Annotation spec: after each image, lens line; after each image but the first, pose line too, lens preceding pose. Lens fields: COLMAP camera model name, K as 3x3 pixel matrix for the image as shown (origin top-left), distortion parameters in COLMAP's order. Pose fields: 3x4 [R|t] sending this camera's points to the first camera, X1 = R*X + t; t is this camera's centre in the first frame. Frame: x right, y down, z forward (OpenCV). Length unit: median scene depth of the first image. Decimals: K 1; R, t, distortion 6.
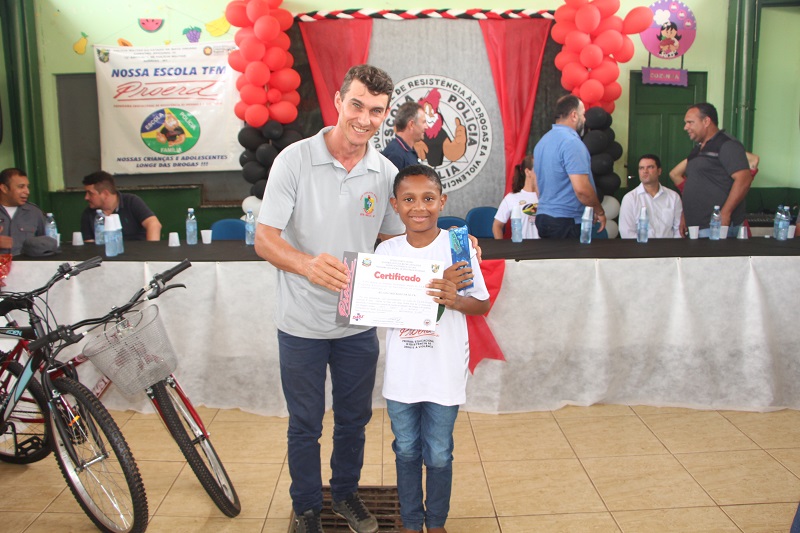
lens RADIAL K [[661.9, 0, 396.1], [0, 661.9, 264.3], [0, 0, 1]] dist [-0.192710, 0.159902]
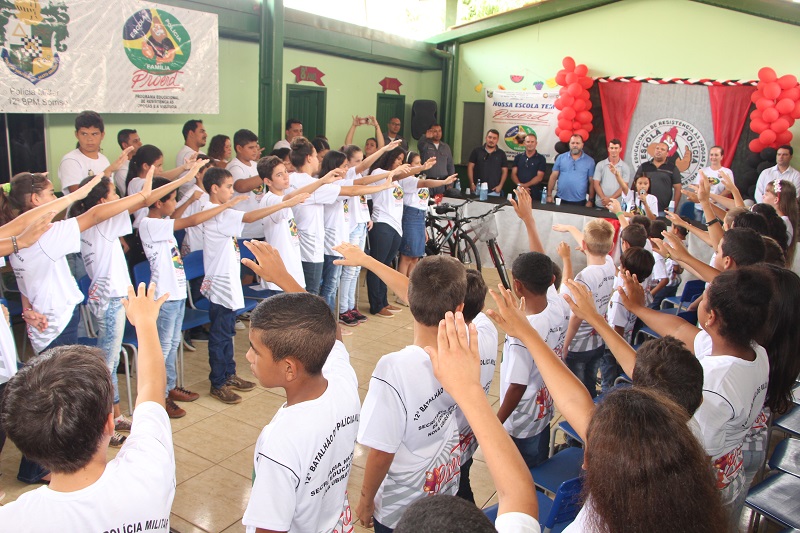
lens RADIAL K [[661.9, 0, 393.8], [0, 661.9, 267.4], [0, 0, 1]] dist [-0.192710, 0.159902]
pose [[0.848932, 0.163338, -0.502628, 0.332195], [-0.137204, 0.986549, 0.088861, 0.037378], [0.510382, -0.006475, 0.859923, -0.771058]]
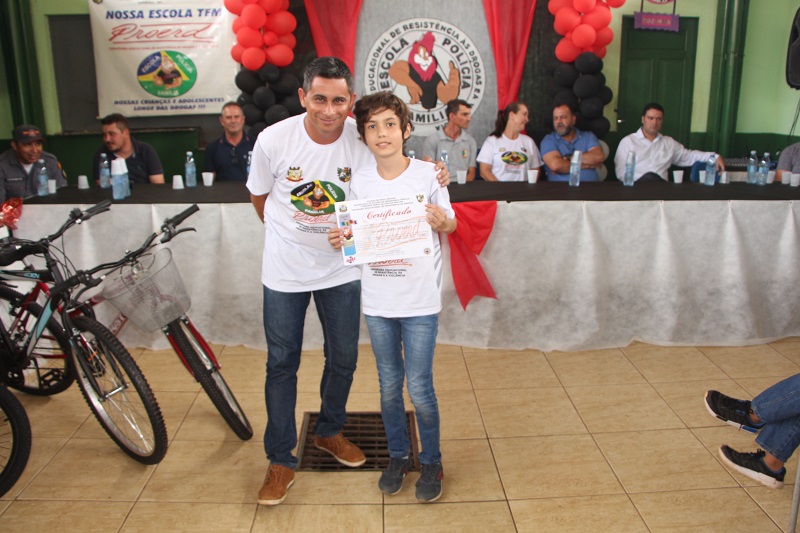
lens RADIAL K [[661.9, 0, 402.6], [0, 661.9, 266.1], [0, 0, 1]] dist [-0.192710, 0.159902]
pose [[0.999725, -0.001274, 0.023431, -0.006121], [-0.000916, 0.995646, 0.093211, -0.000943], [-0.023448, -0.093207, 0.995371, -0.031301]]
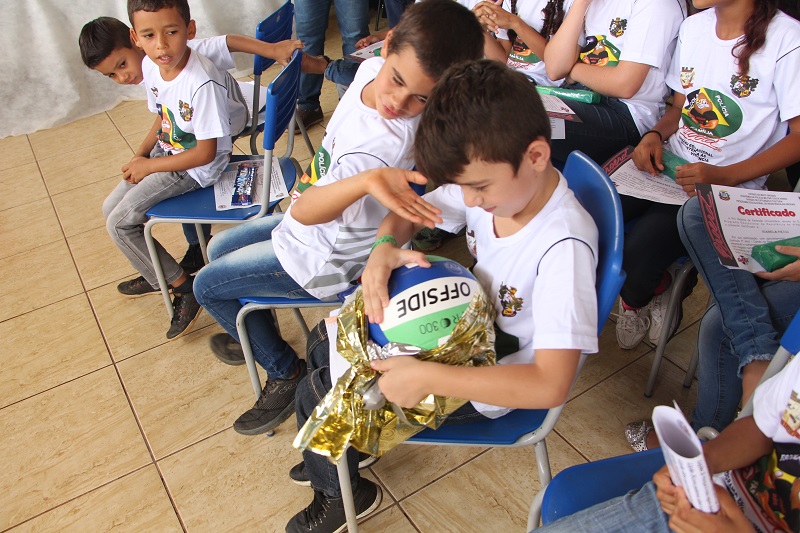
lens RADIAL K [[661.9, 0, 398.1], [0, 661.9, 270.0], [0, 0, 1]] dist [-0.192710, 0.159902]
pose [[0.841333, -0.329127, 0.428759, 0.142369], [0.122285, 0.888572, 0.442139, 0.033141], [-0.526503, -0.319555, 0.787832, -0.121988]]
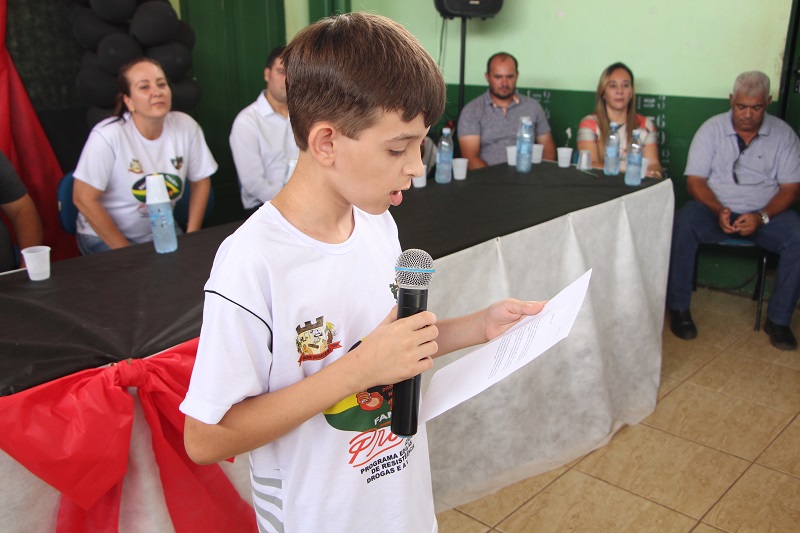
lens RADIAL K [[781.7, 0, 359.6], [0, 781.7, 291.8], [0, 0, 1]] dist [0.045993, 0.000000]
pose [[0.715374, -0.224801, 0.661593, -0.068625], [0.125483, 0.972773, 0.194853, -0.067978], [-0.687383, -0.056374, 0.724104, 0.345832]]
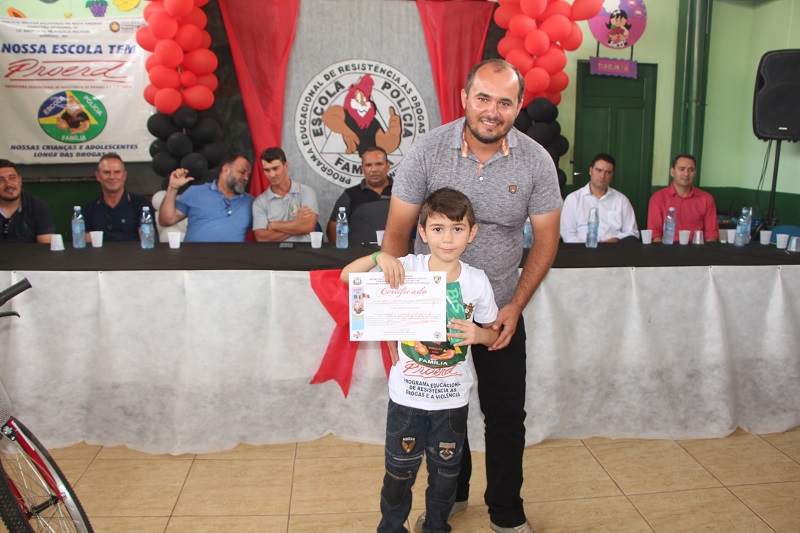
lens RADIAL K [[661.9, 0, 401.2], [0, 661.9, 267.9], [0, 0, 1]] dist [-0.192710, 0.159902]
pose [[0.995663, 0.002432, 0.093005, 0.022833], [-0.004094, 0.999835, 0.017684, -0.014359], [-0.092947, -0.017988, 0.995509, 0.082565]]
